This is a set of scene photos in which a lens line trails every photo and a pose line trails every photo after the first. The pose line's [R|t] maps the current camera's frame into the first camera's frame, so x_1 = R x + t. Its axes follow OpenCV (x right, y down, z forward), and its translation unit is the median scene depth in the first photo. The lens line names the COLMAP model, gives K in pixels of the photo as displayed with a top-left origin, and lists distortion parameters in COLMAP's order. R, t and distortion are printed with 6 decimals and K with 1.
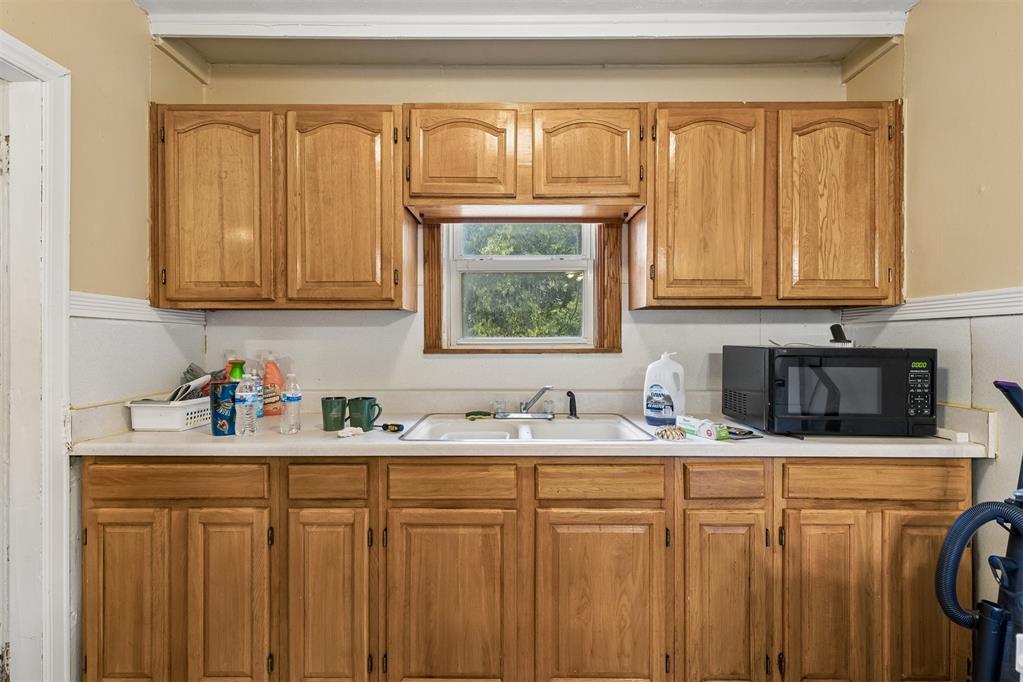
lens RADIAL K [[463.2, 0, 512.9], [0, 463.2, 341.6], [0, 0, 1]] dist [0.006875, -0.002796]
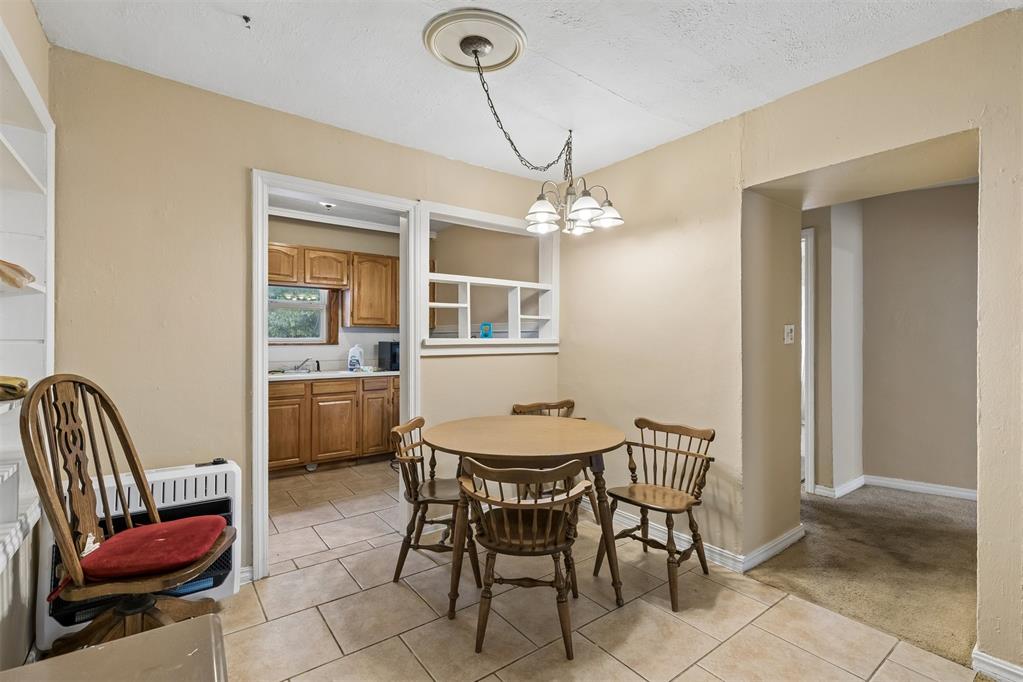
lens RADIAL K [[463.2, 0, 515.2], [0, 463.2, 338.5], [0, 0, 1]] dist [0.006875, -0.002796]
pose [[0.795655, 0.004480, 0.605734, -0.584677], [-0.003766, 0.999990, -0.002449, -0.006320], [-0.605739, -0.000332, 0.795664, -1.743483]]
